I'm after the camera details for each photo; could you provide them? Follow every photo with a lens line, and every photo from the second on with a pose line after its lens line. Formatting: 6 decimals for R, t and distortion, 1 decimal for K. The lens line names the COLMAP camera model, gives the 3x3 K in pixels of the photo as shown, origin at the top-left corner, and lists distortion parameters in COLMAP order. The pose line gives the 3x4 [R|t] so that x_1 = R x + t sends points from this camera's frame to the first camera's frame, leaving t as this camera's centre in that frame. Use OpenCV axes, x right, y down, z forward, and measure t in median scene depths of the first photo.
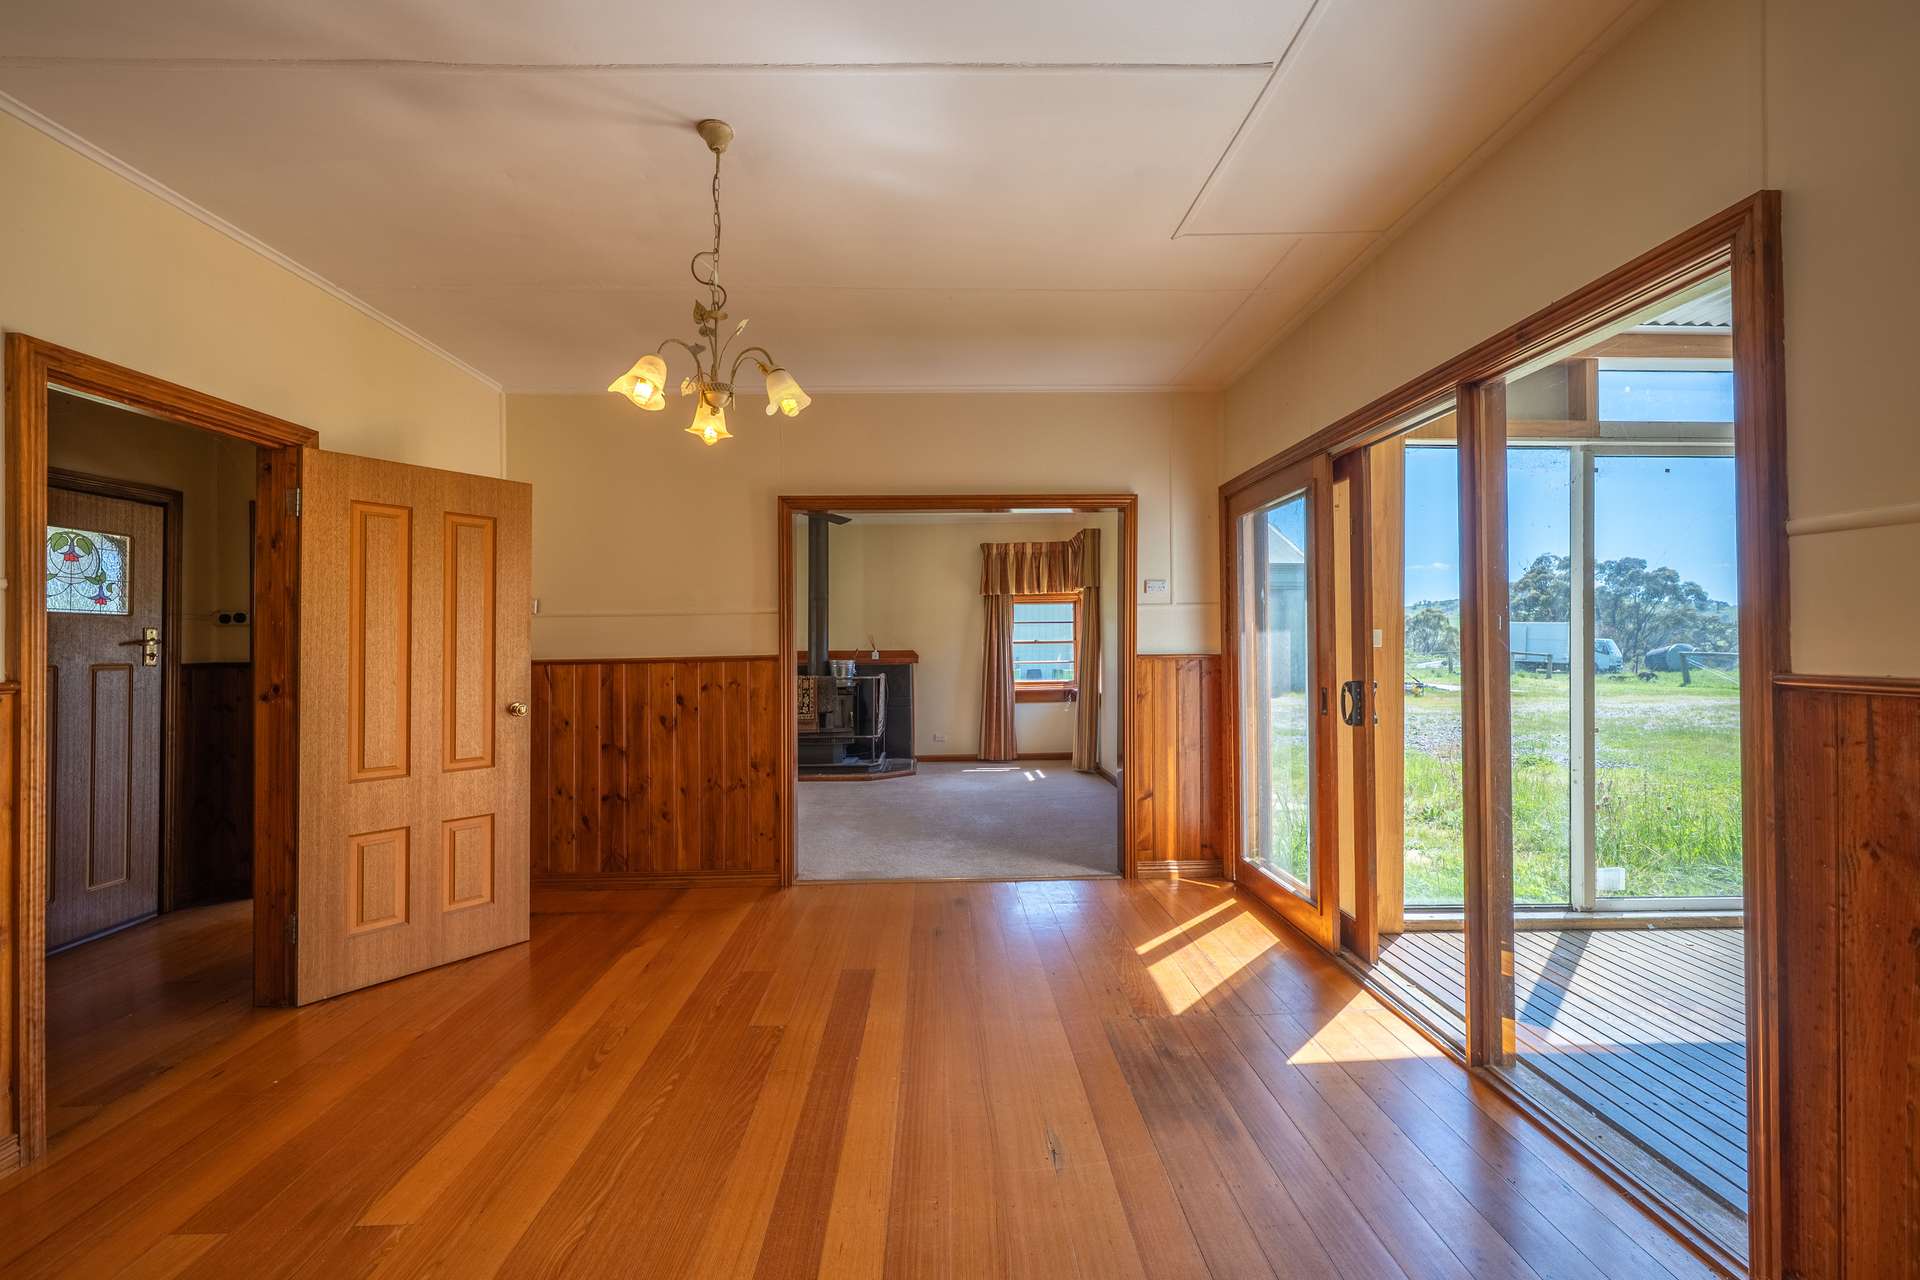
lens RADIAL K [[809.3, 0, 958.0], [0, 809.3, 641.8], [0, 0, 1]] dist [-0.004588, -0.000325]
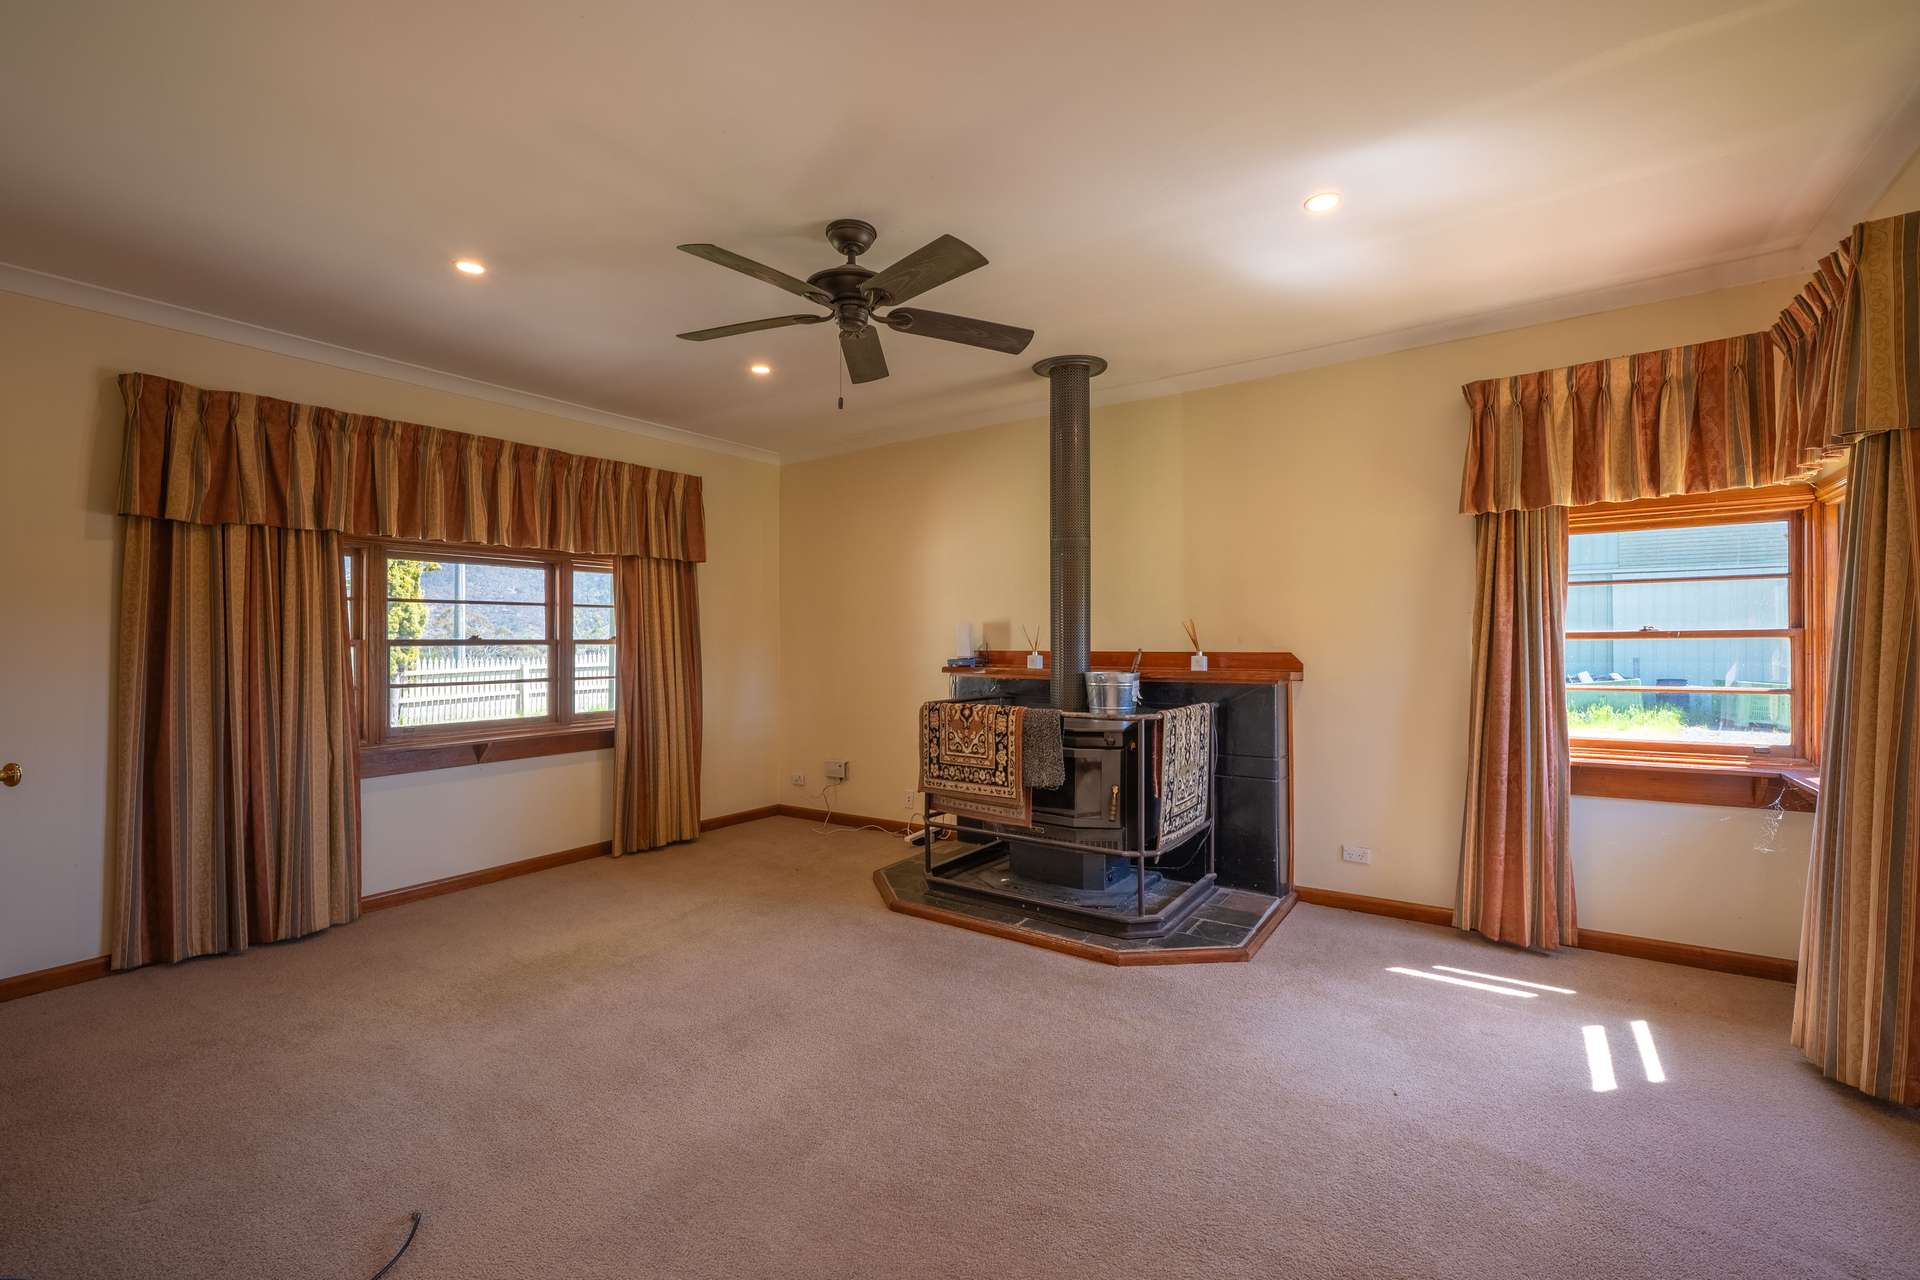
lens RADIAL K [[809.3, 0, 958.6], [0, 809.3, 645.1], [0, 0, 1]] dist [-0.004588, -0.000325]
pose [[0.810685, 0.008466, -0.585421, 0.062243], [0.000718, 0.999880, 0.015454, -0.000674], [0.585482, -0.012949, 0.810582, 0.555415]]
